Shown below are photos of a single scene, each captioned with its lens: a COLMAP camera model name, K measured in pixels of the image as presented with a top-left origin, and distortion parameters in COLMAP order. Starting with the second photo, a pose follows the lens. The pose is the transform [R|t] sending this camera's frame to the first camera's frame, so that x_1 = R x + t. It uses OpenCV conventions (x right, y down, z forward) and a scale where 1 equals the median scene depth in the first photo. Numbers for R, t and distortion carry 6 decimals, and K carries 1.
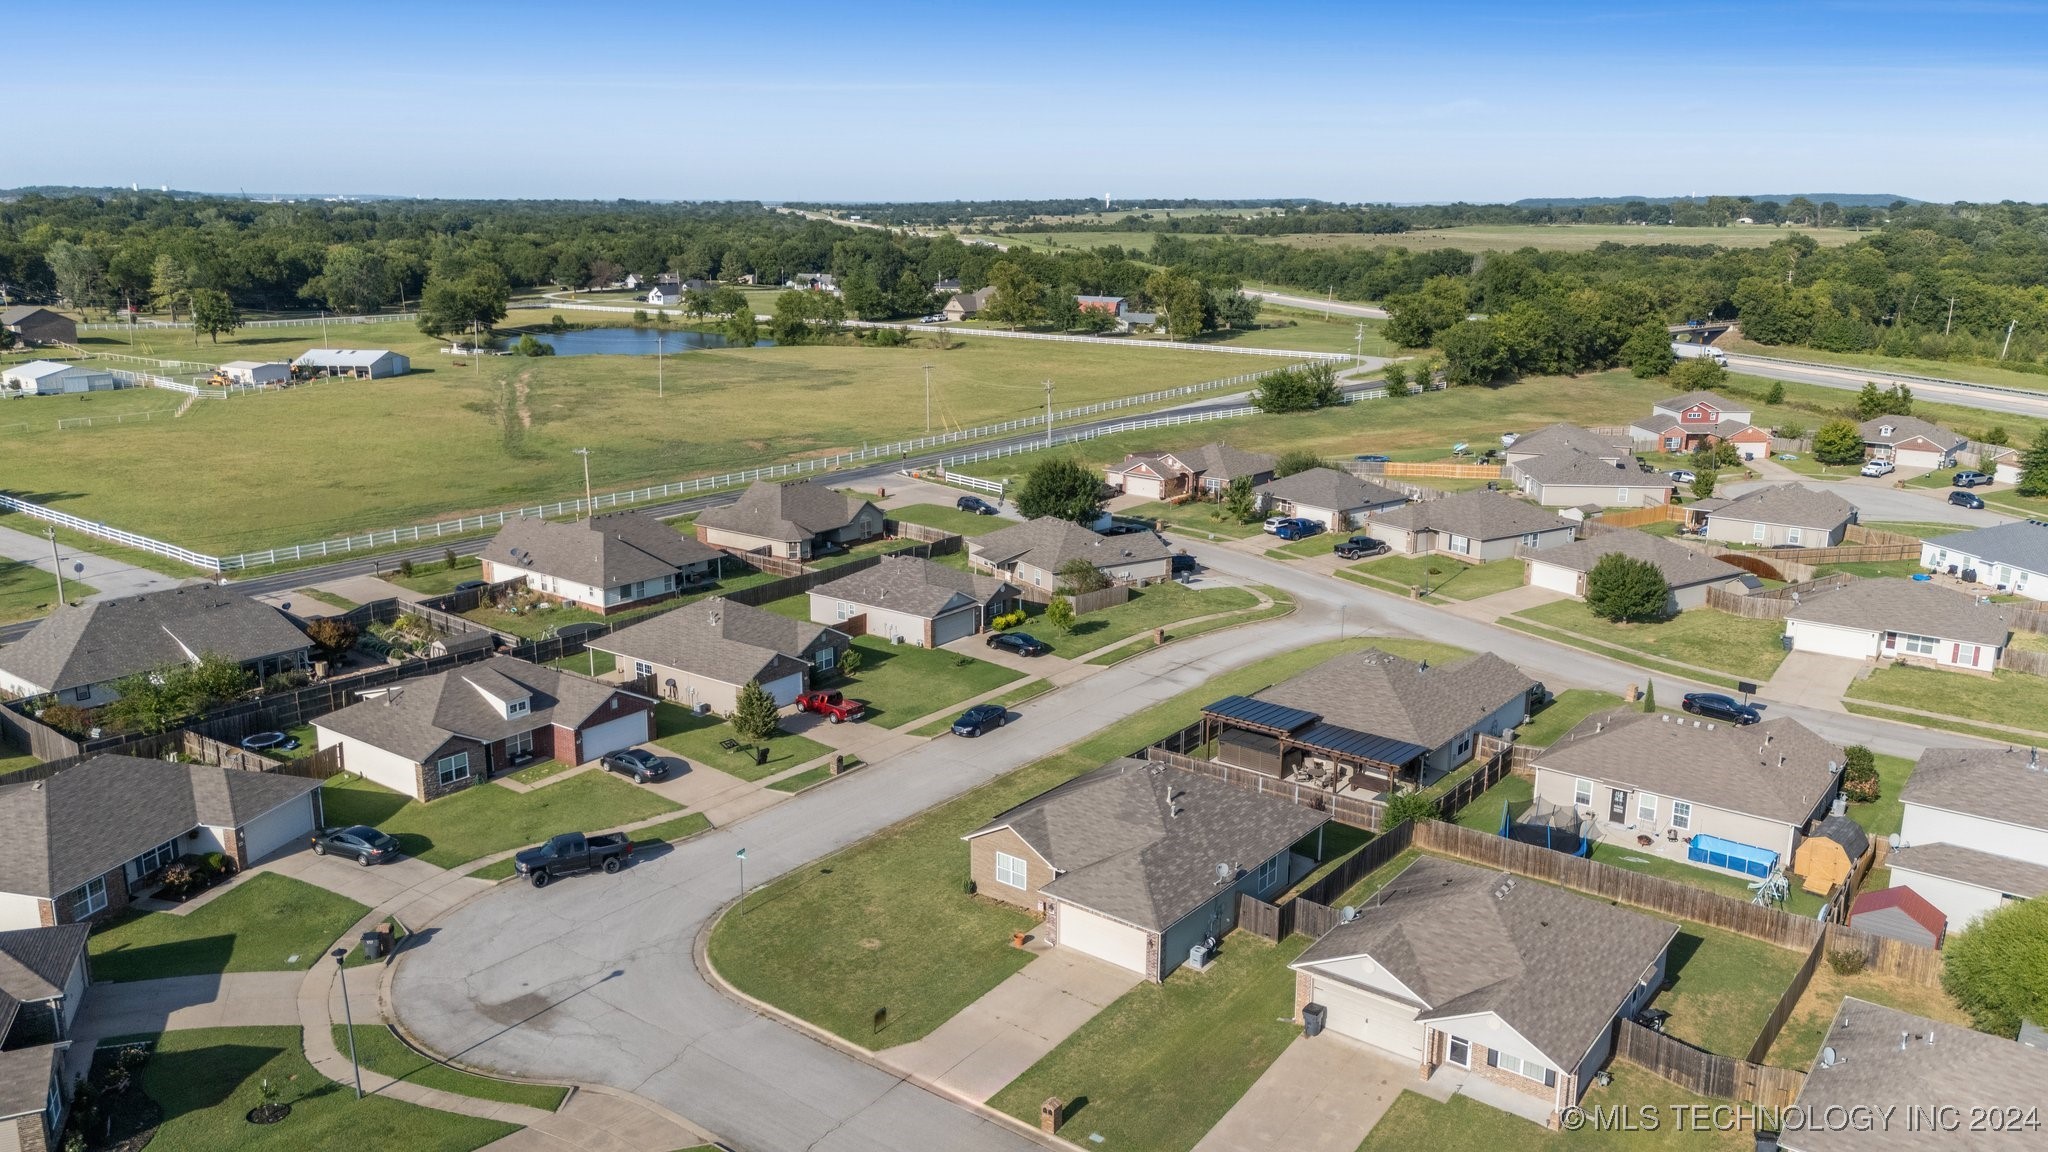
lens RADIAL K [[1507.9, 0, 1014.6], [0, 1507.9, 552.4], [0, 0, 1]] dist [0.077415, -0.071854]
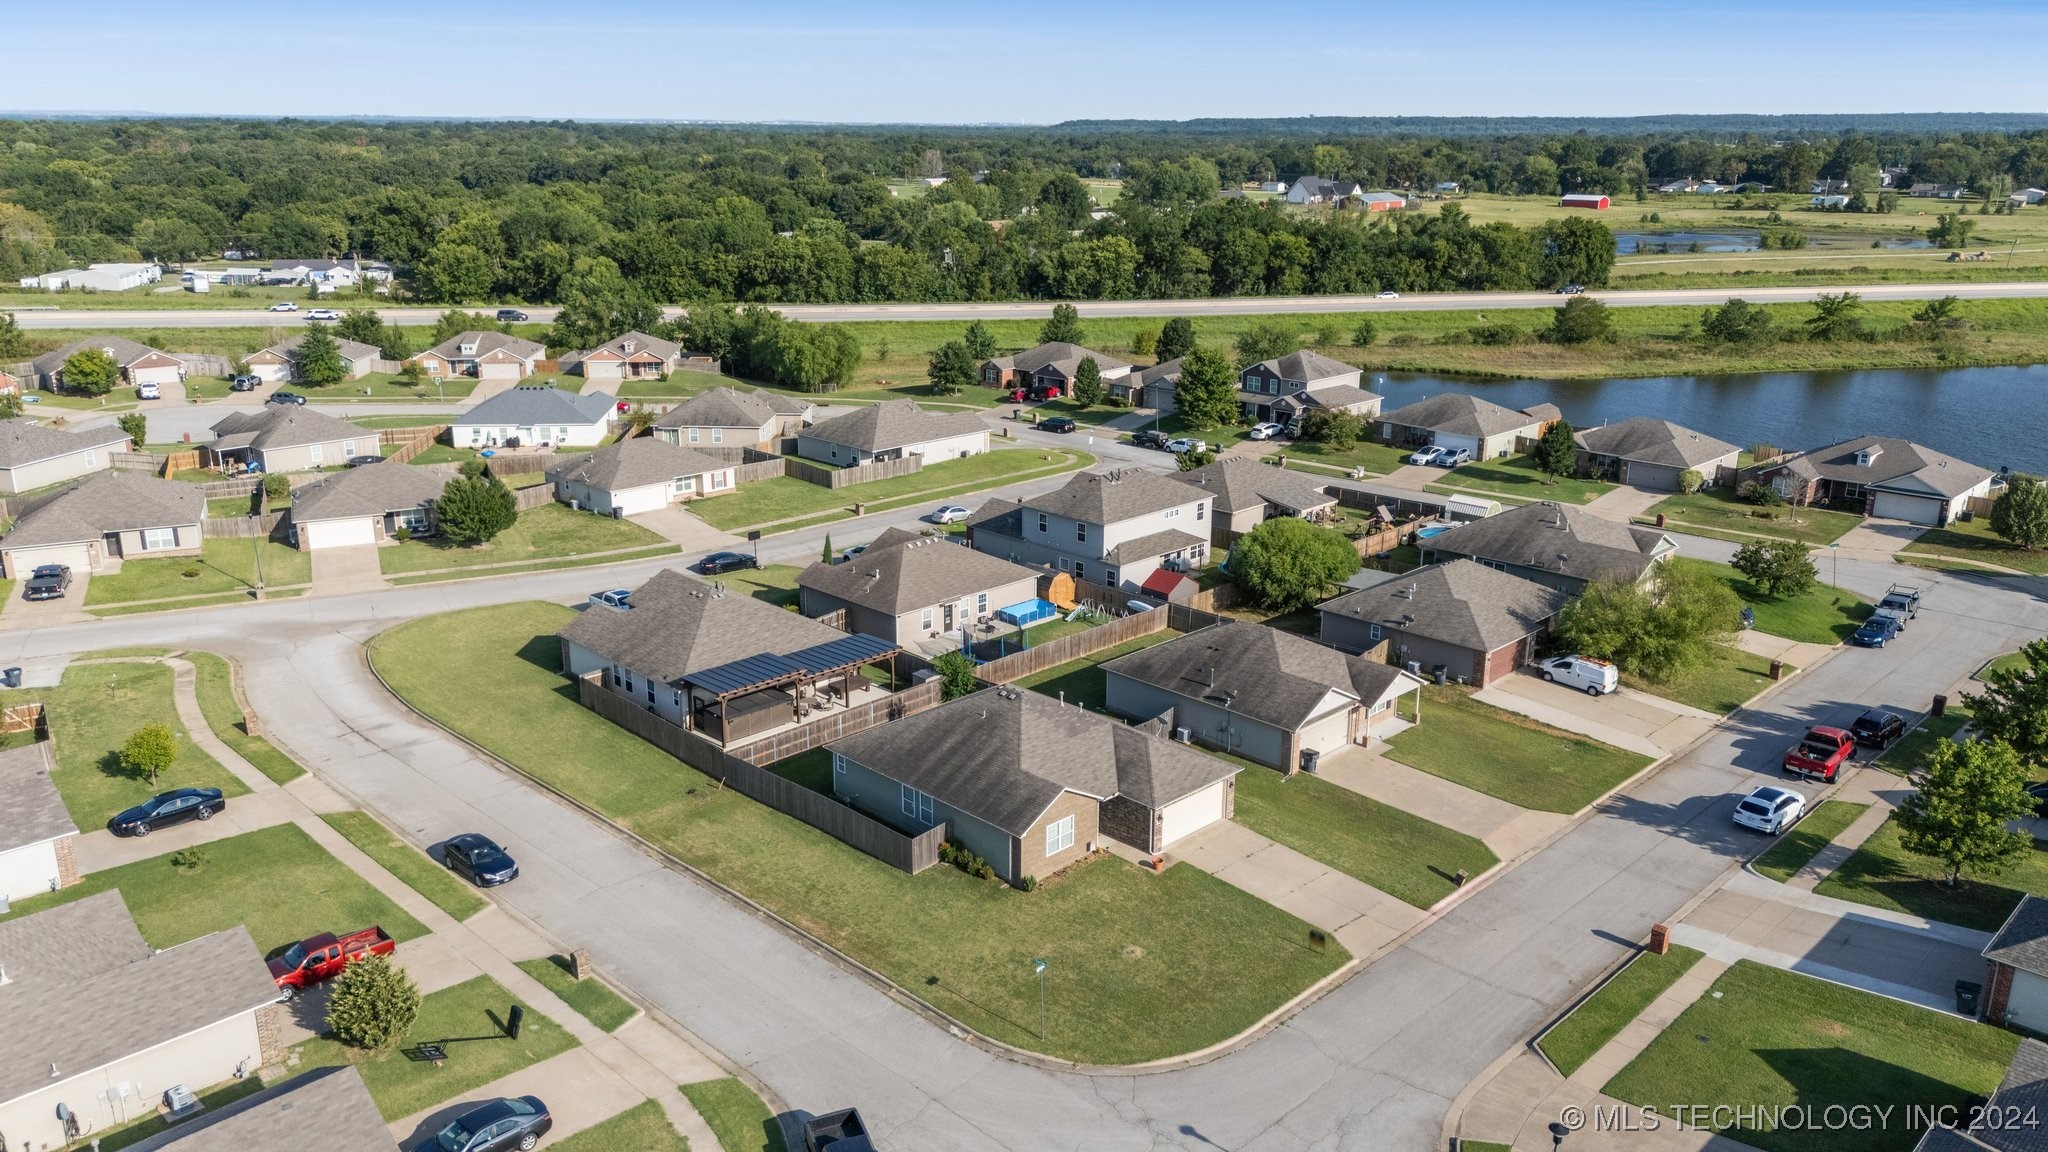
lens RADIAL K [[1507.9, 0, 1014.6], [0, 1507.9, 552.4], [0, 0, 1]] dist [0.077415, -0.071854]
pose [[0.127843, -0.272954, 0.953495, -0.744068], [0.217885, 0.945626, 0.241488, -0.166589], [-0.967565, 0.176880, 0.180365, 0.712414]]
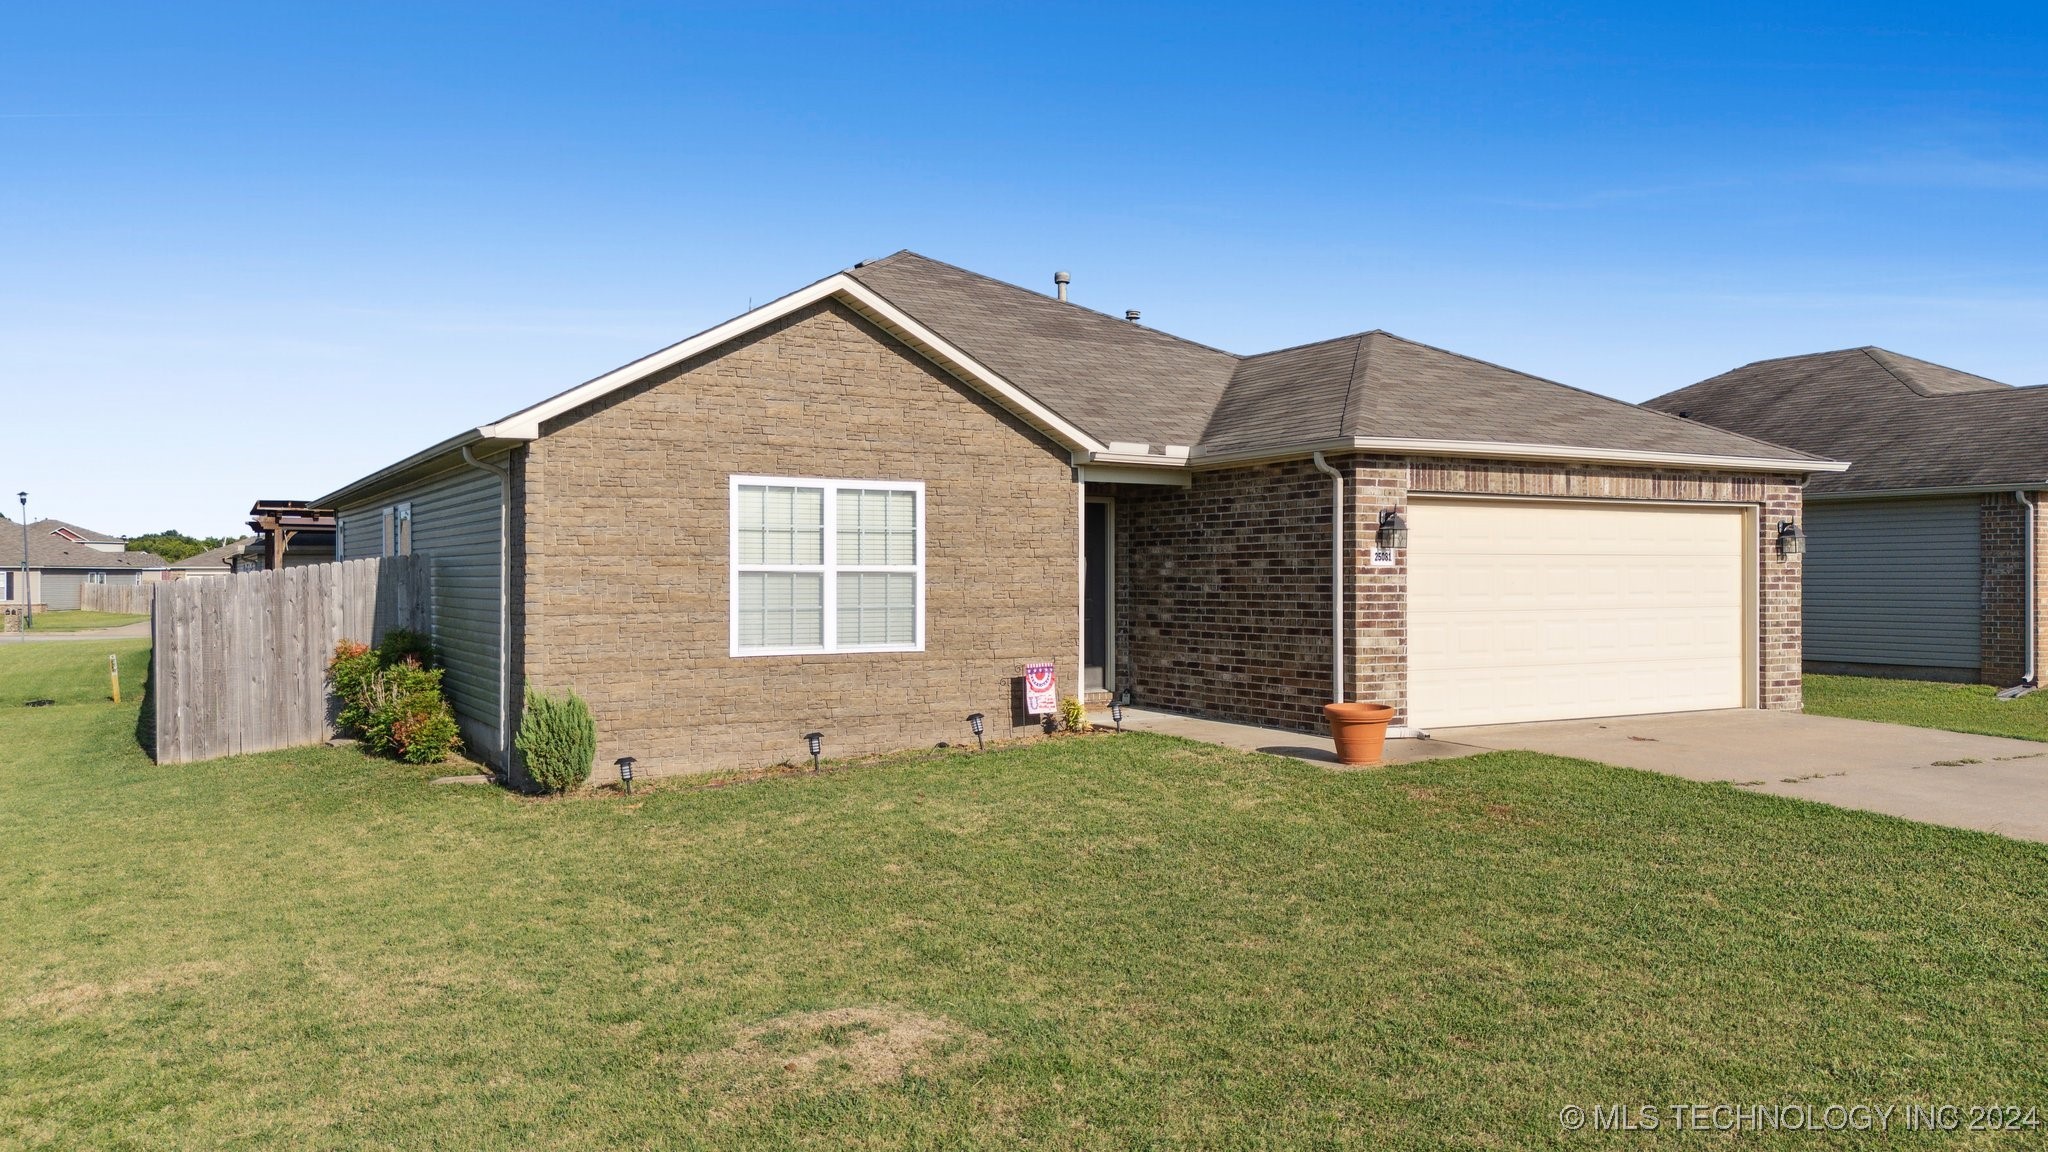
lens RADIAL K [[1487.3, 0, 1026.6], [0, 1487.3, 611.4], [0, 0, 1]] dist [0.093919, -0.000313]
pose [[0.373668, -0.028225, 0.927133, -0.135867], [0.207490, 0.976752, -0.053890, 0.198588], [-0.904058, 0.212508, 0.370837, 0.789692]]
